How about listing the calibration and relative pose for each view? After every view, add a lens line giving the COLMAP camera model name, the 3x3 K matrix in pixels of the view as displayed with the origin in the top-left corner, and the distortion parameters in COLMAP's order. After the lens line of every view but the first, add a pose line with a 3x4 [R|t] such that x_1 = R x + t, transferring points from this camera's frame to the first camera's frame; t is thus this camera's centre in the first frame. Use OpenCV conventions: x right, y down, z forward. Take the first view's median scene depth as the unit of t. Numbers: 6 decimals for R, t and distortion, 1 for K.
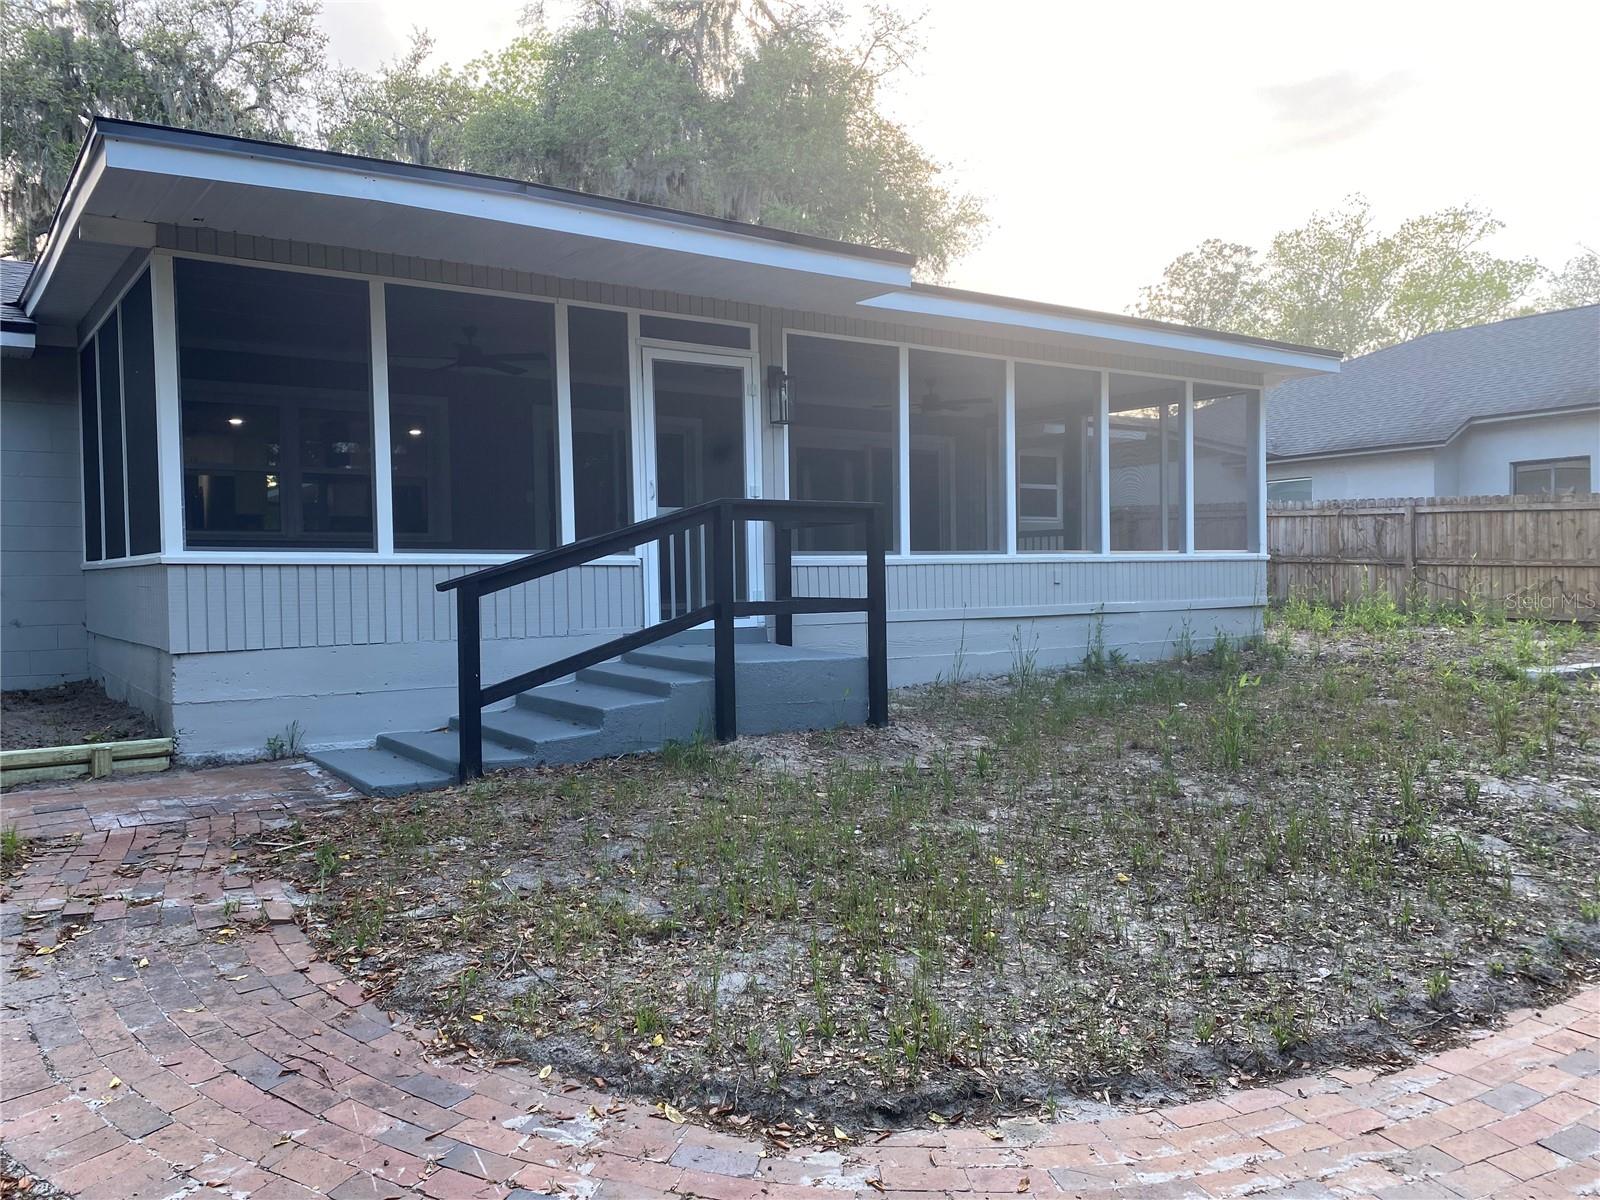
lens RADIAL K [[1230.1, 0, 792.6], [0, 1230.1, 600.5], [0, 0, 1]] dist [0.044100, -0.055244]
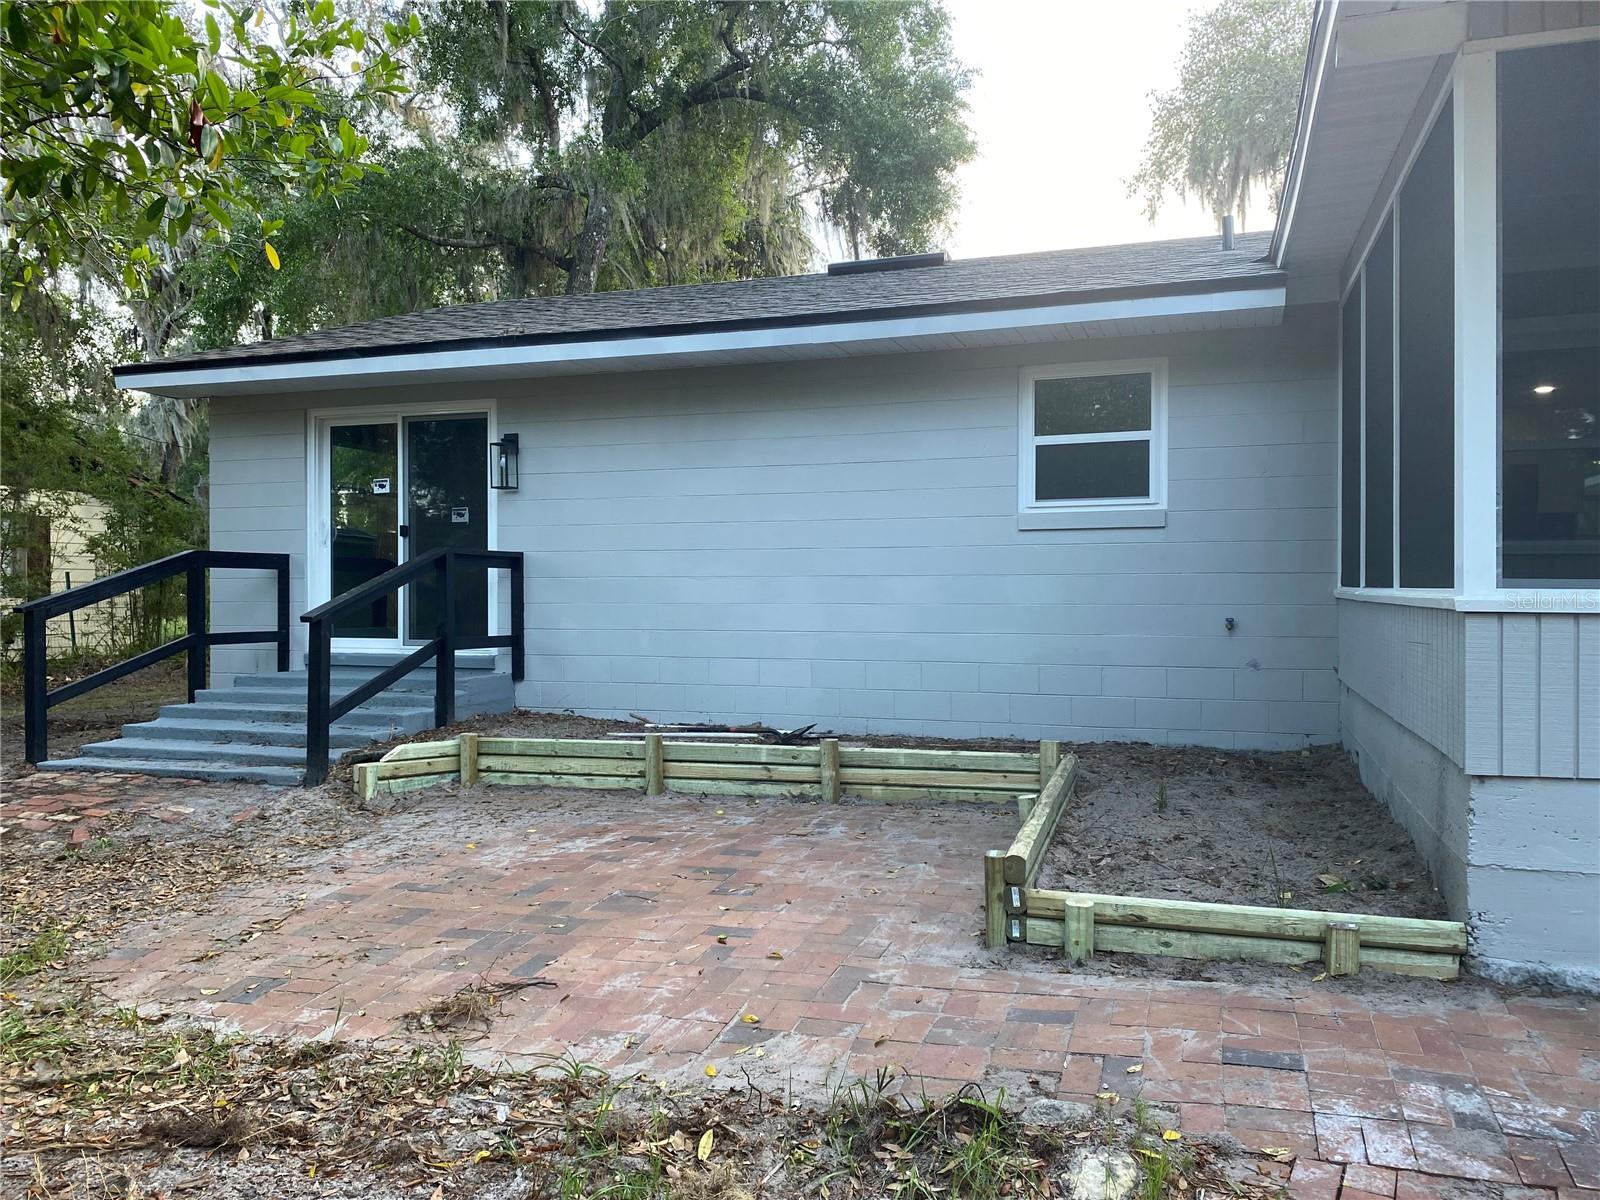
lens RADIAL K [[1230.1, 0, 794.6], [0, 1230.1, 601.7], [0, 0, 1]] dist [0.044100, -0.055244]
pose [[0.587186, 0.023964, -0.809097, -0.230388], [-0.026713, 0.999591, 0.010220, -0.030979], [0.809011, 0.015612, 0.587586, 0.428096]]
